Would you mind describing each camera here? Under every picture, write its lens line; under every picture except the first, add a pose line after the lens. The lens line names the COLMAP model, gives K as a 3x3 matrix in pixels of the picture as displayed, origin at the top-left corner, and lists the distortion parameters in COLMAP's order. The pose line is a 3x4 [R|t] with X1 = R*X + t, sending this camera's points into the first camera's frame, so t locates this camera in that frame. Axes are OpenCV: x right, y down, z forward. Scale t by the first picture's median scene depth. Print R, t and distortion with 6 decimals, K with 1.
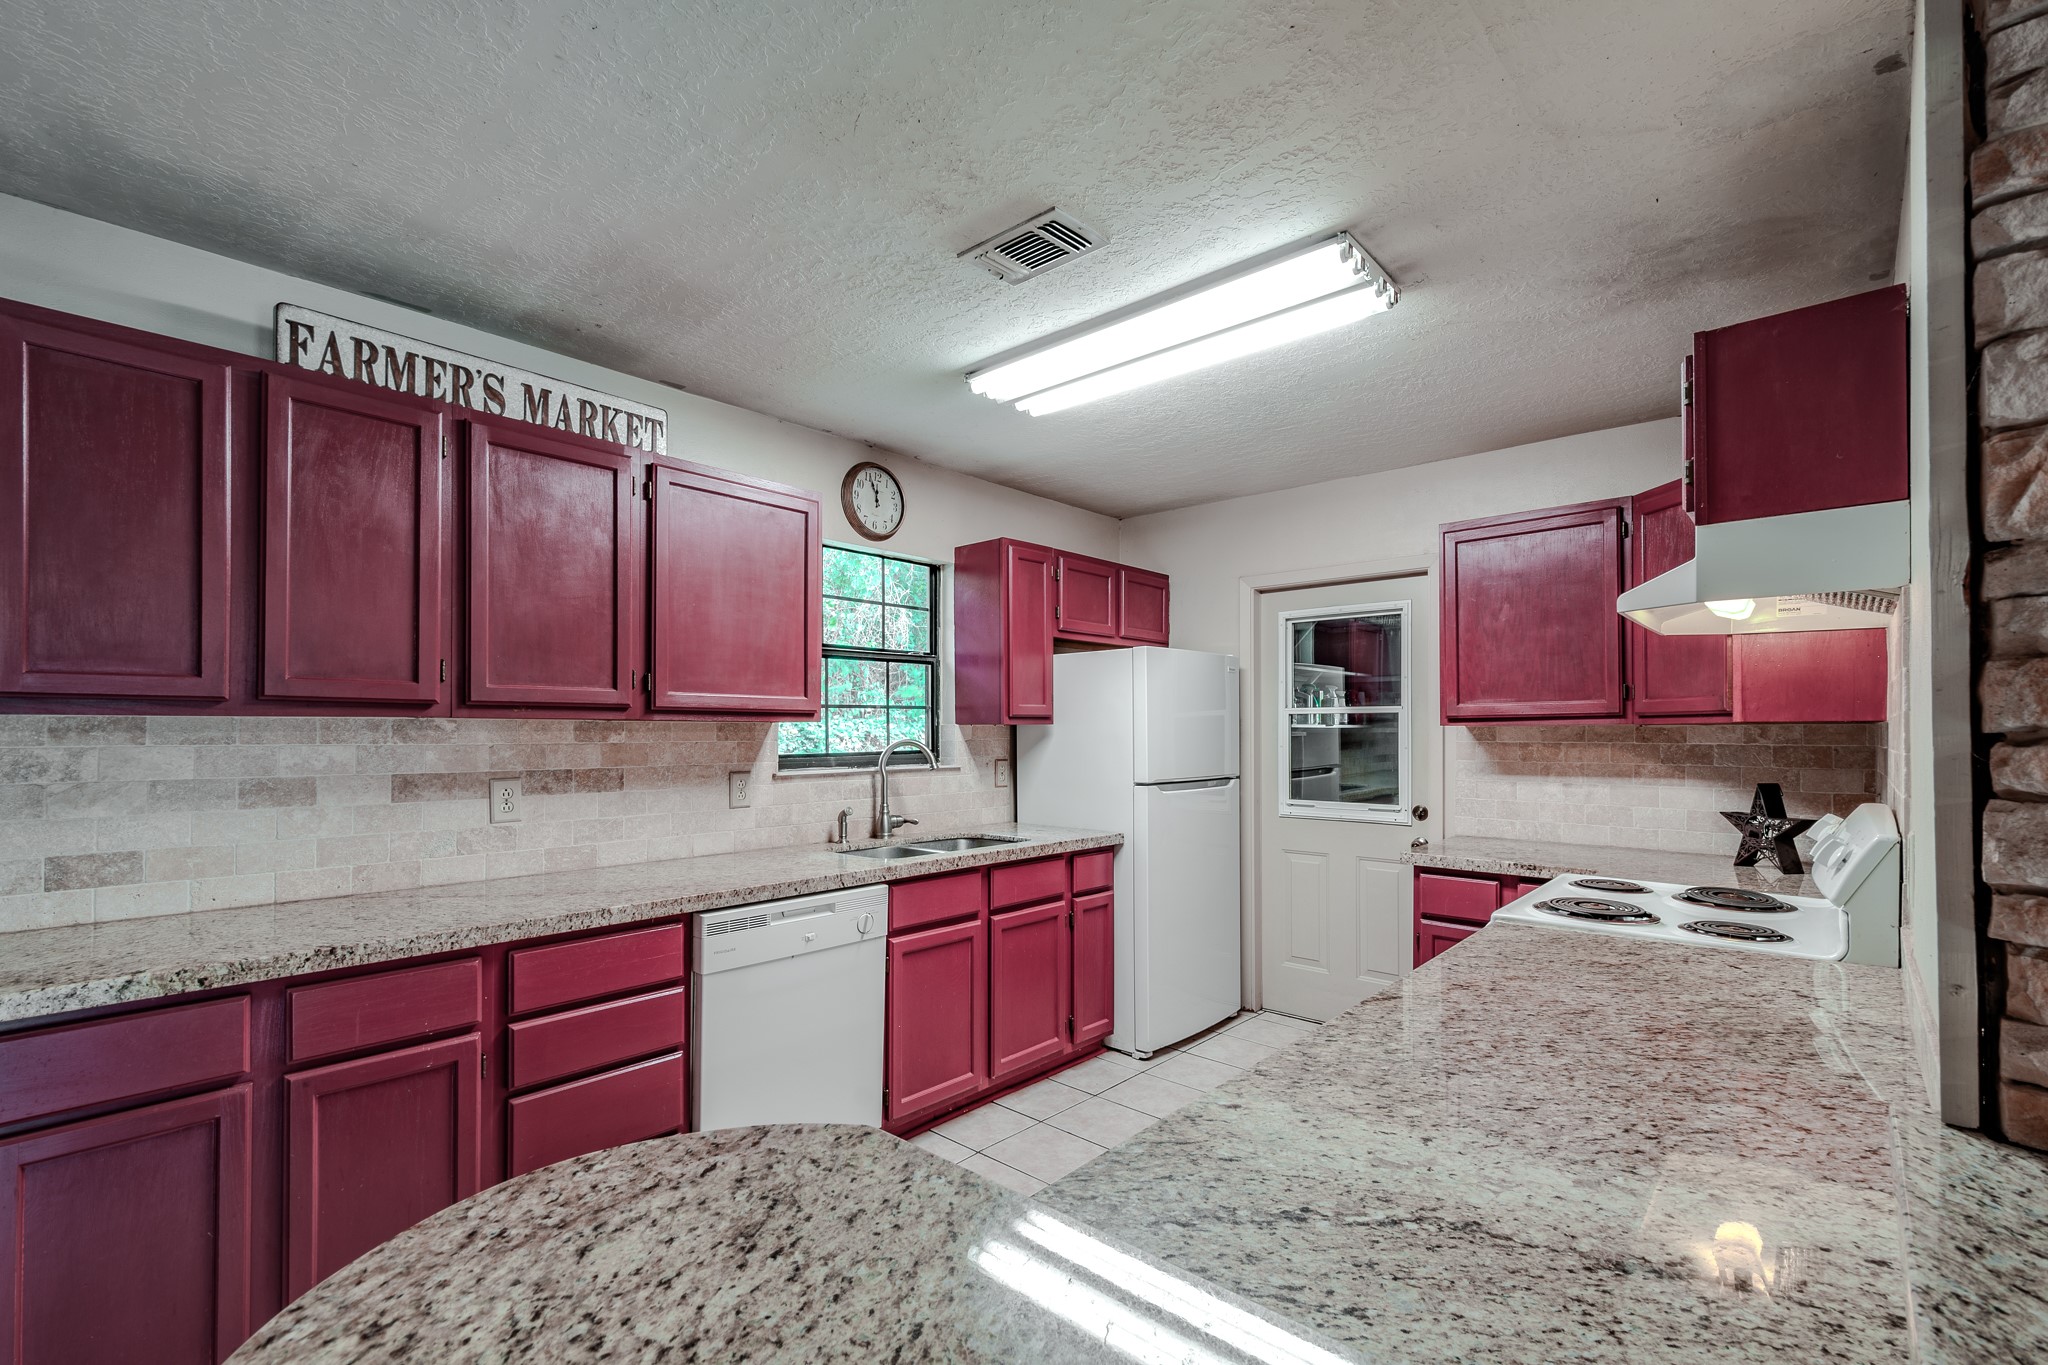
lens RADIAL K [[897.5, 0, 1030.8], [0, 897.5, 734.5], [0, 0, 1]] dist [0.003893, -0.000033]
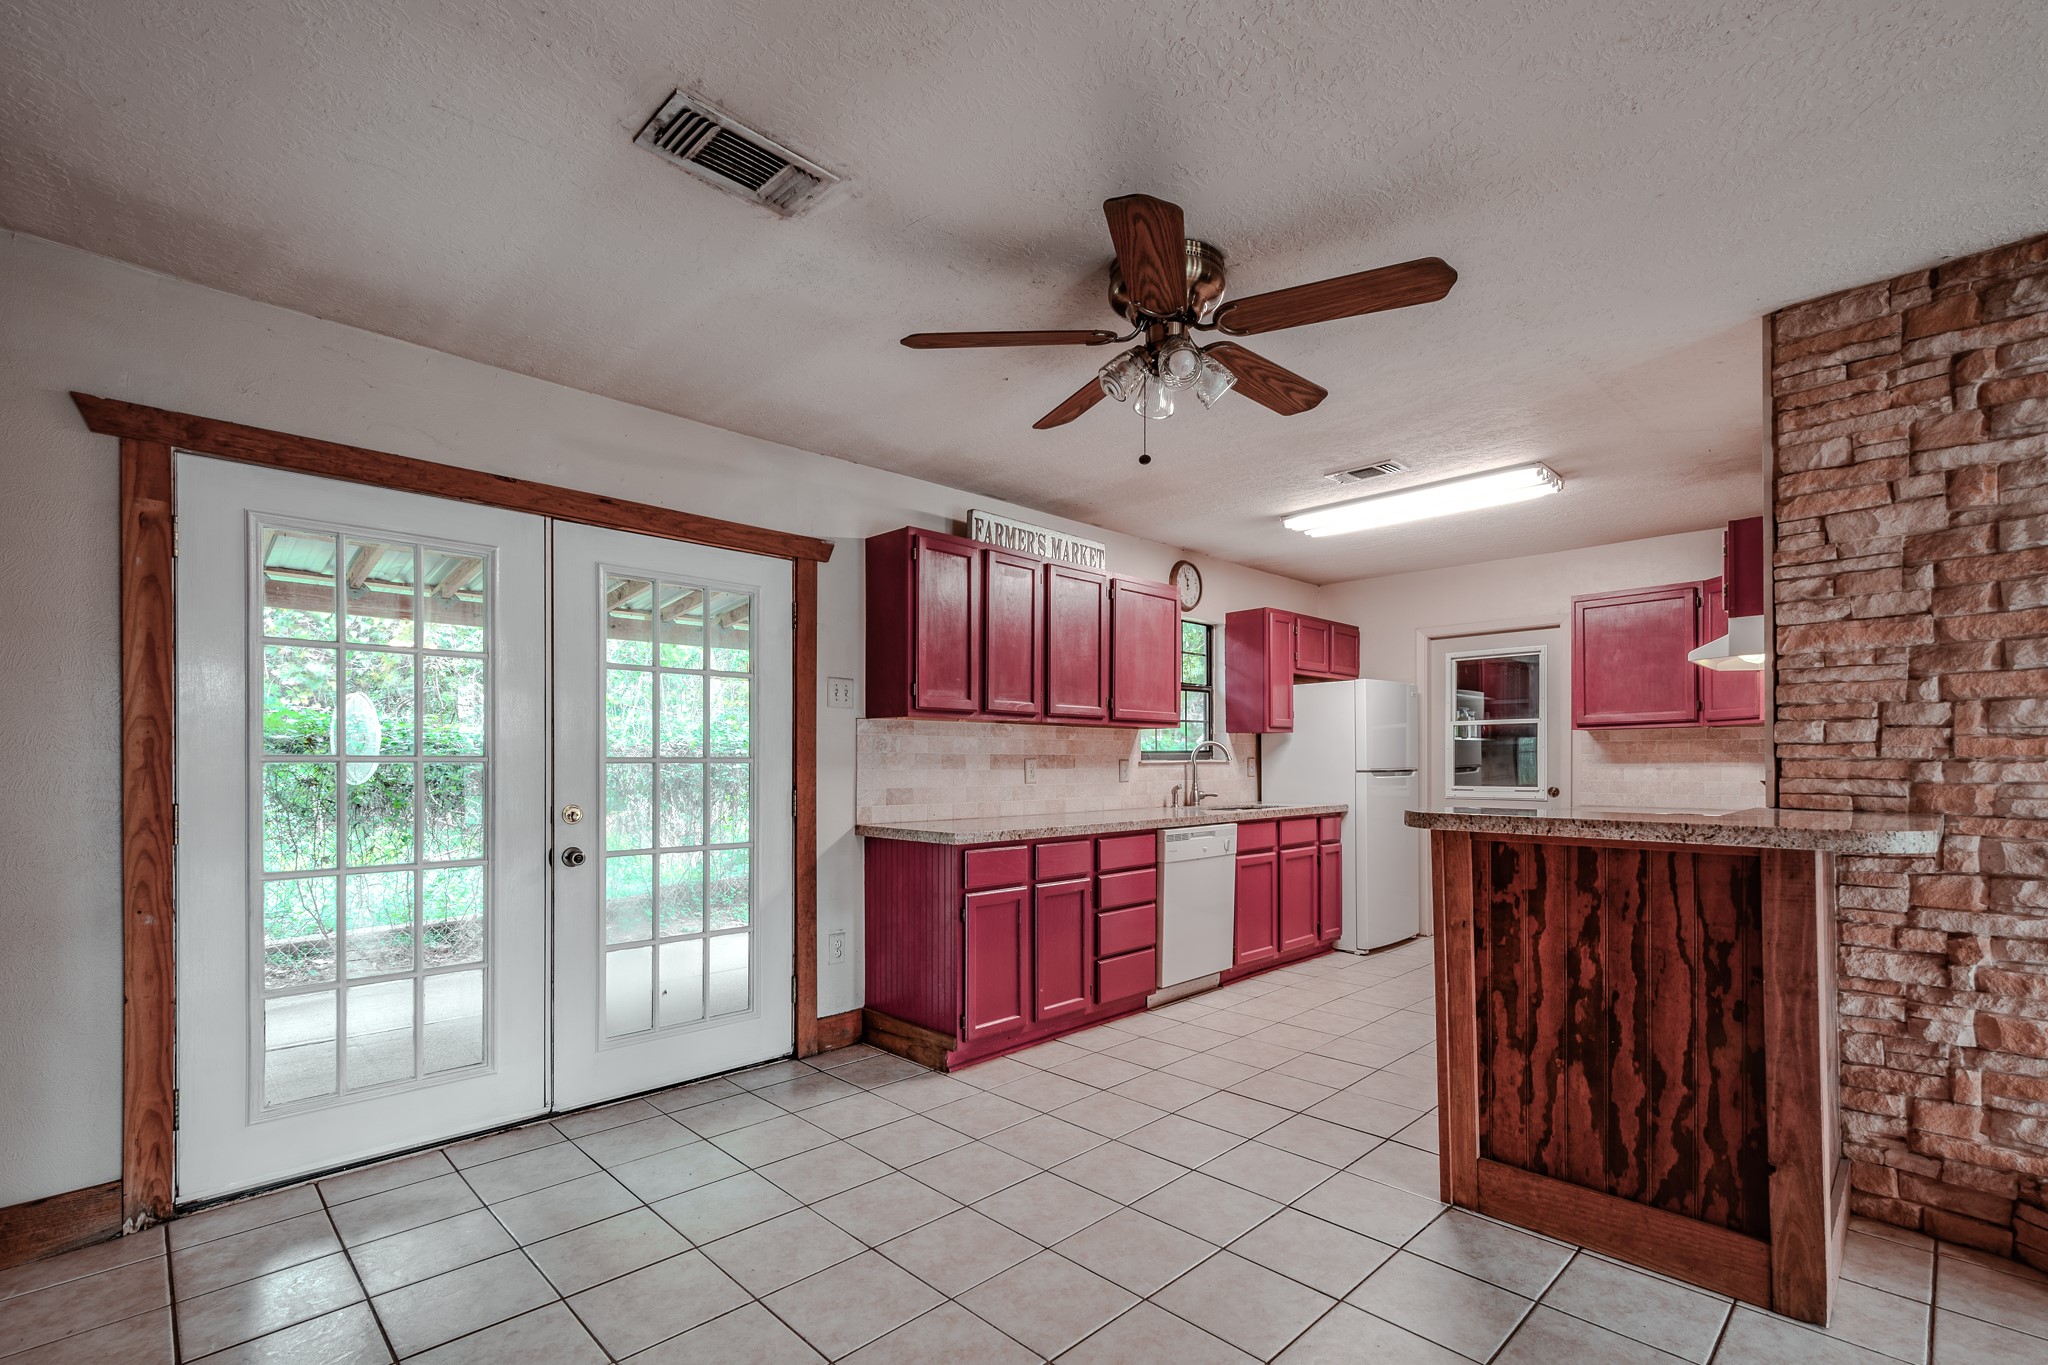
lens RADIAL K [[908.7, 0, 1027.5], [0, 908.7, 774.3], [0, 0, 1]] dist [0.006214, -0.000202]
pose [[0.997825, -0.002791, -0.065853, -0.365074], [0.003416, 0.999950, 0.009378, 0.048525], [0.065824, -0.009583, 0.997785, -0.602980]]
